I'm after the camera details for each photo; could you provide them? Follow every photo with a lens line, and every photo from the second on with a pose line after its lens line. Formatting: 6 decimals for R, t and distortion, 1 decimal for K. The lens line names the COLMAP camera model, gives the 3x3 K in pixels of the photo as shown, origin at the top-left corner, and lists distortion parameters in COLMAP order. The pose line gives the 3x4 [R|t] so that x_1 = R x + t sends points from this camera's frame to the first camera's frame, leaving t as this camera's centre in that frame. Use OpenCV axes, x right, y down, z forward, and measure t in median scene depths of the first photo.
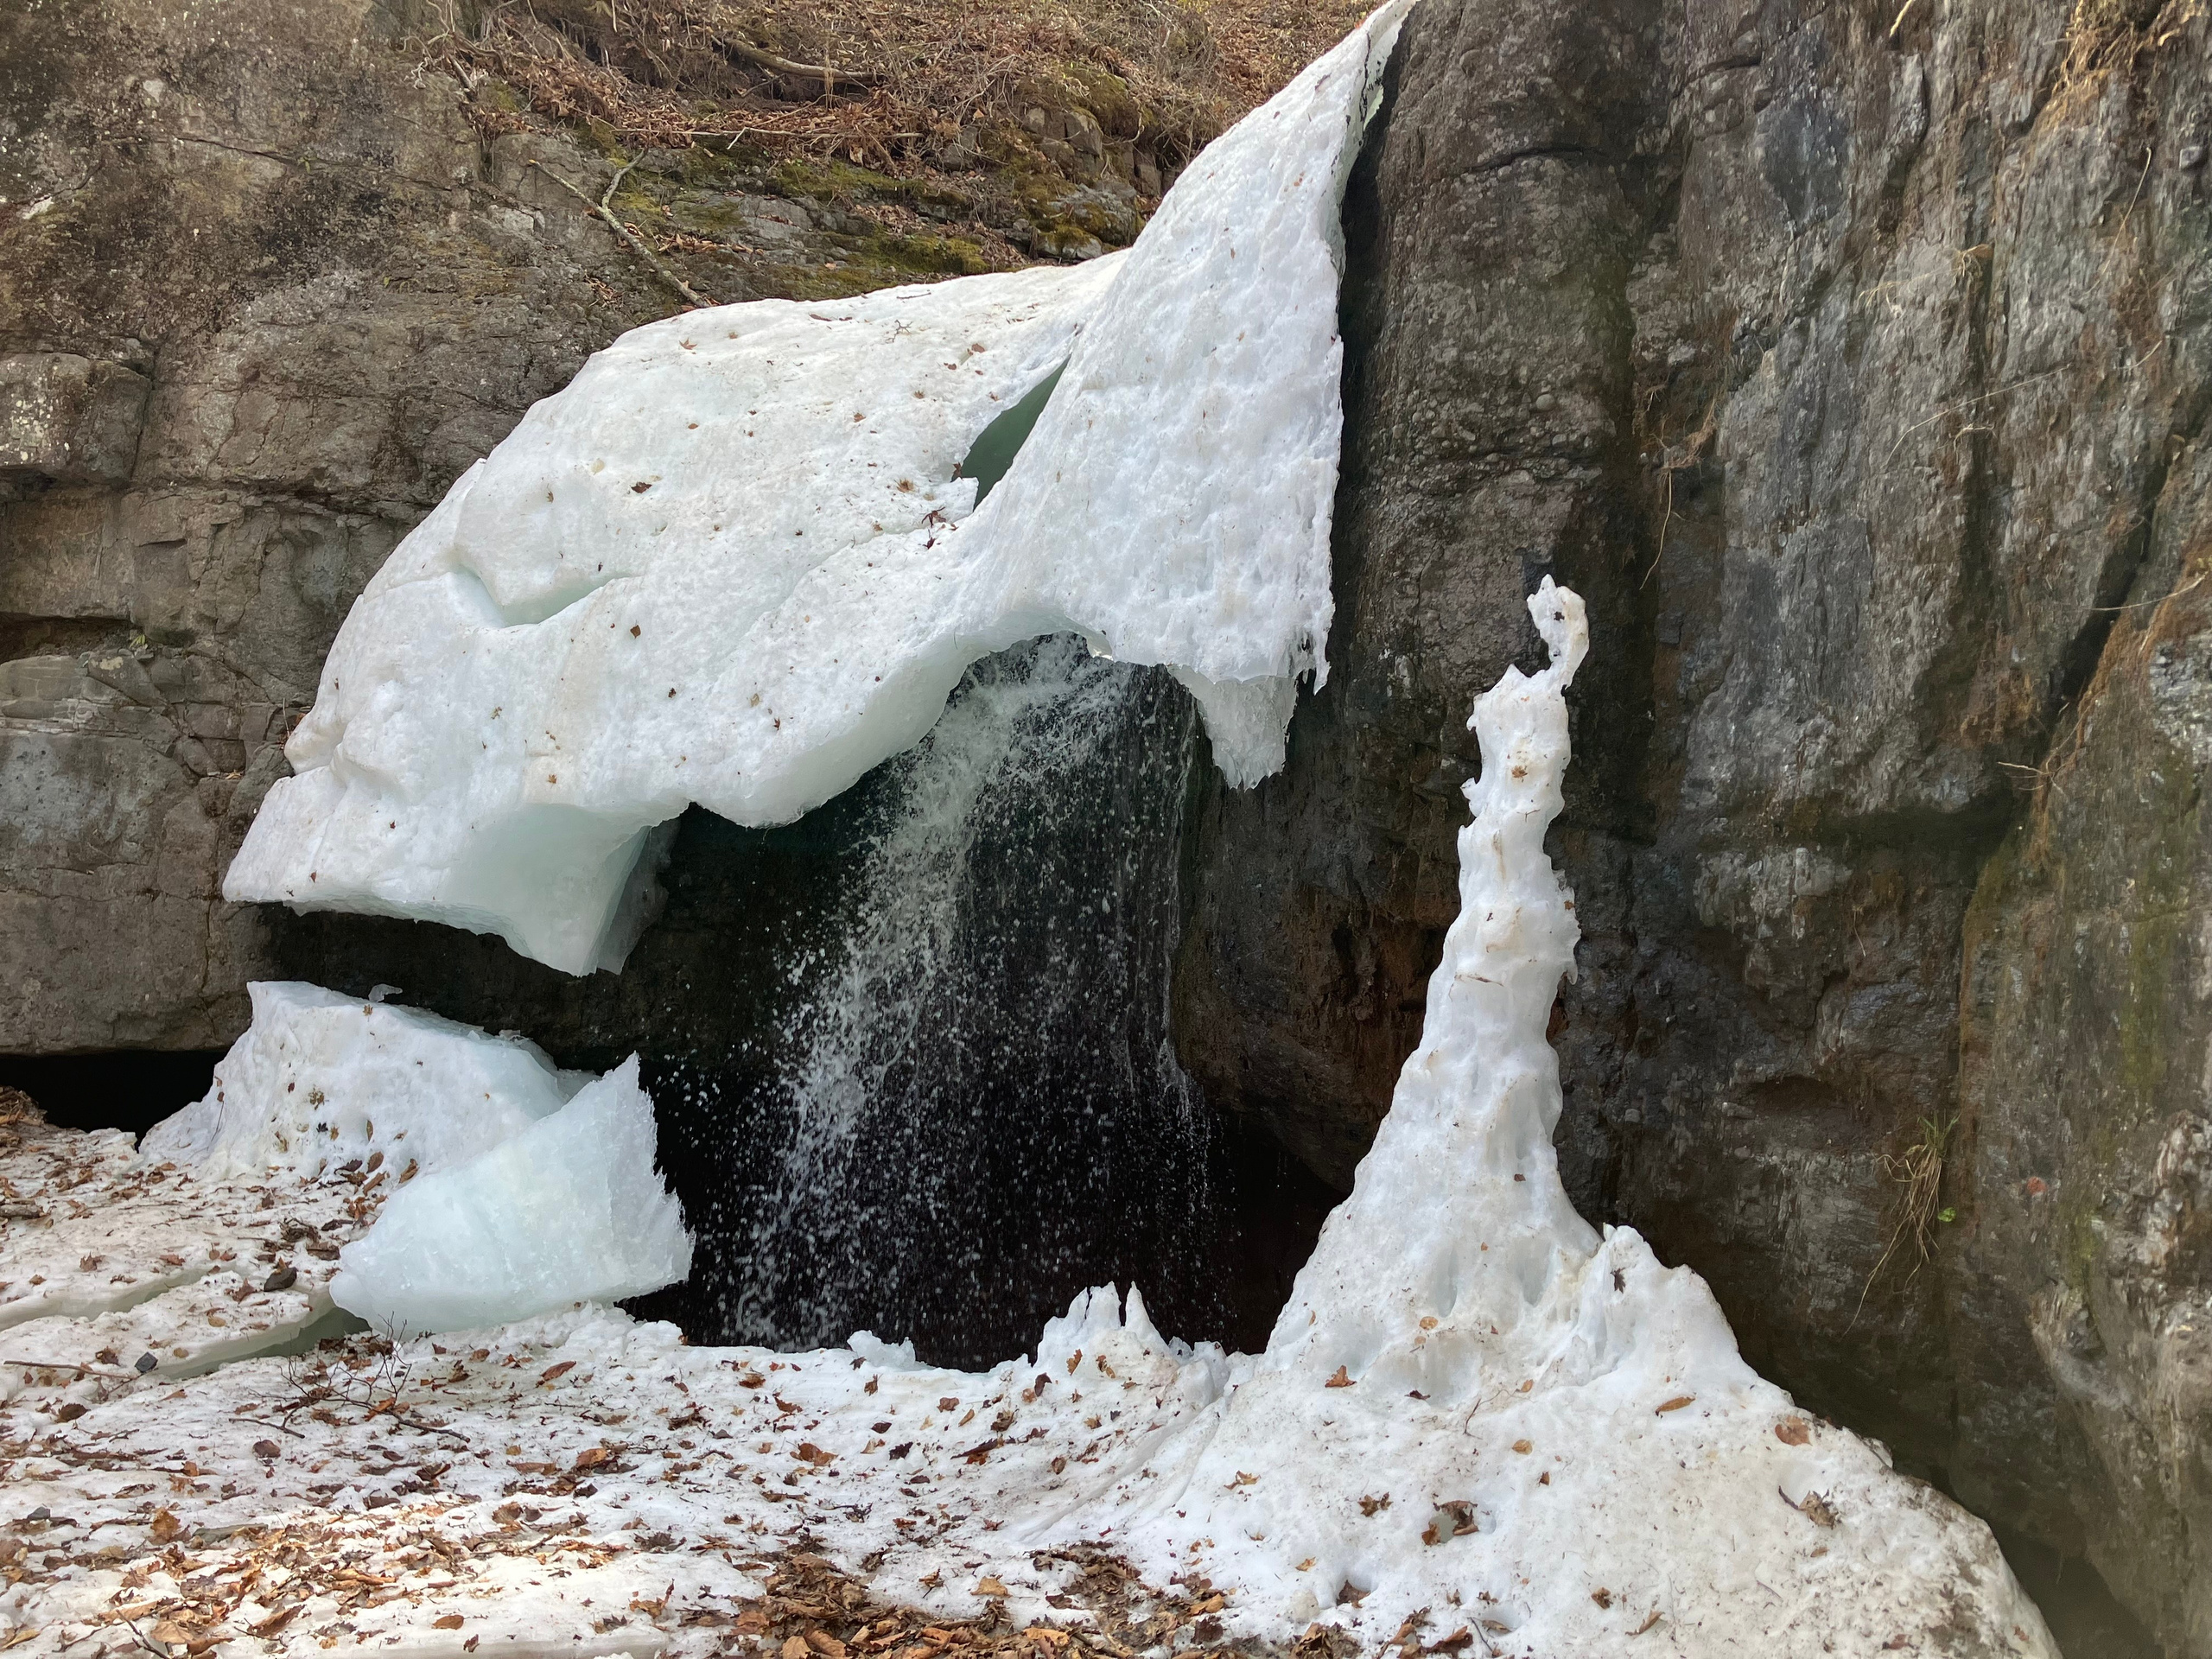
lens RADIAL K [[1815.9, 0, 1076.2], [0, 1815.9, 839.5], [0, 0, 1]] dist [0.026768, -0.023805]
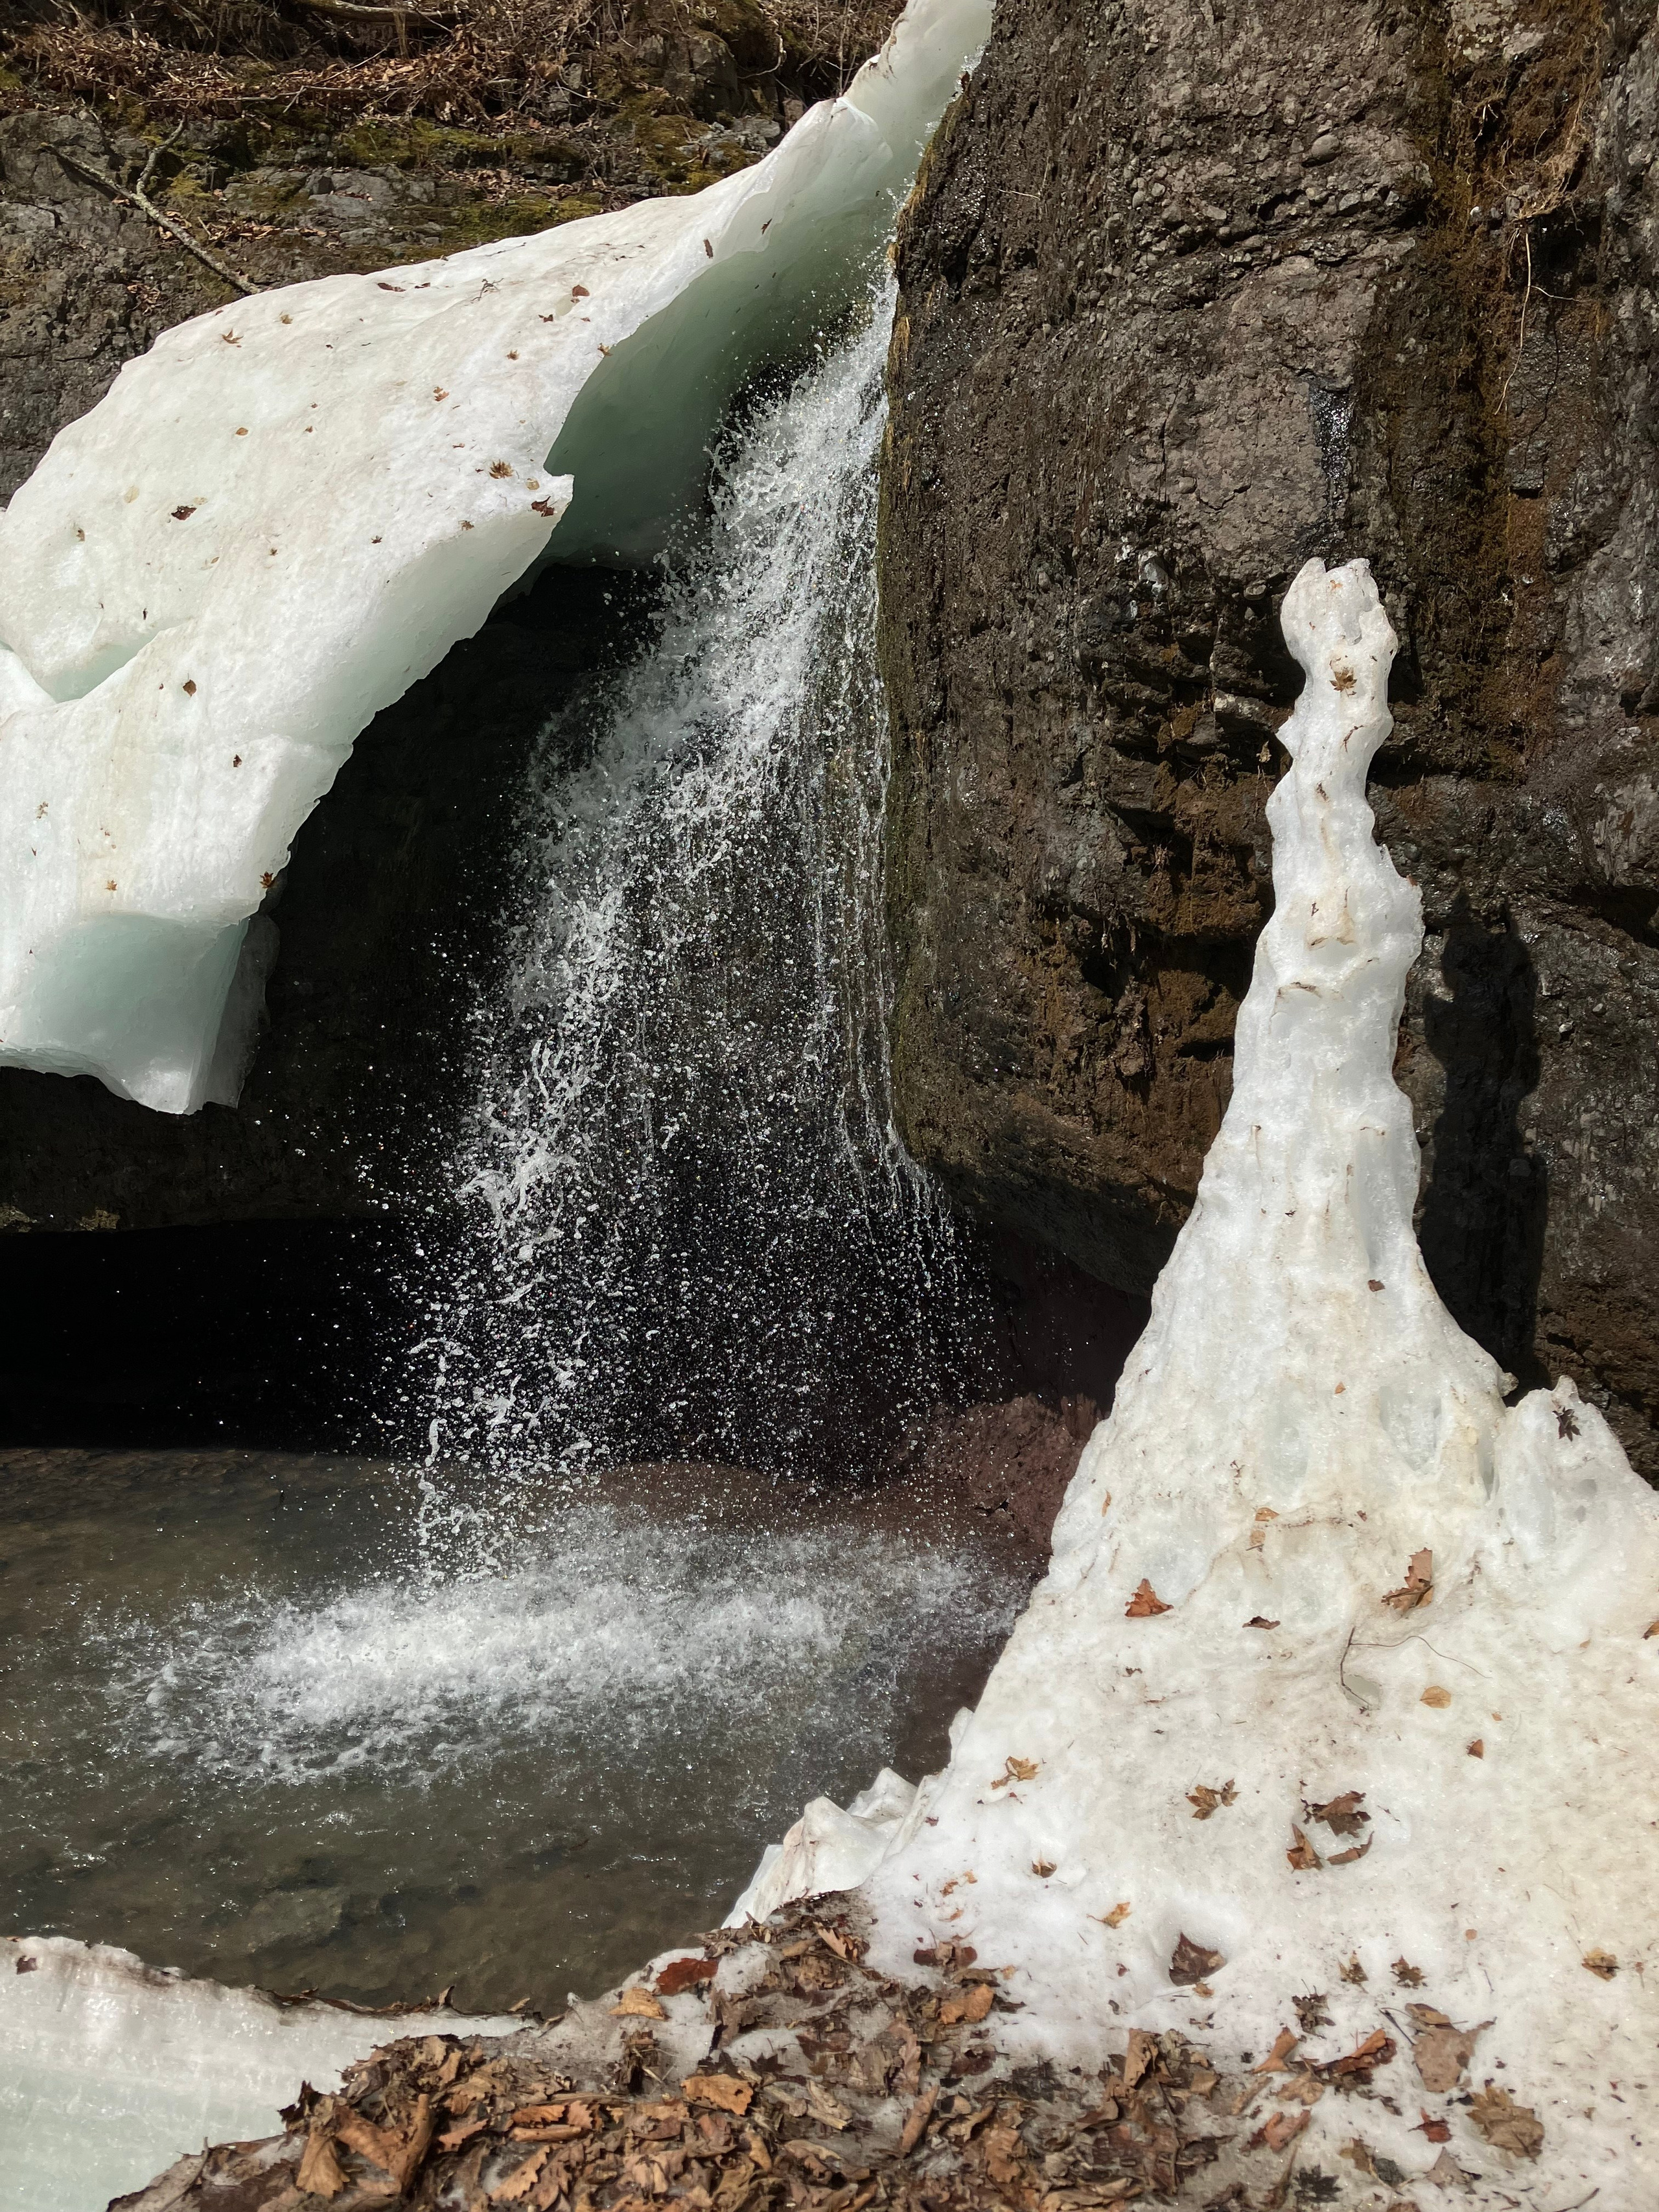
lens RADIAL K [[1815.8, 0, 809.1], [0, 1815.8, 1092.9], [0, 0, 1]] dist [0.026768, -0.023805]
pose [[0.994904, -0.098927, -0.019481, 0.043082], [0.100303, 0.990755, 0.091344, 0.028774], [0.010264, -0.092832, 0.995629, 0.280933]]
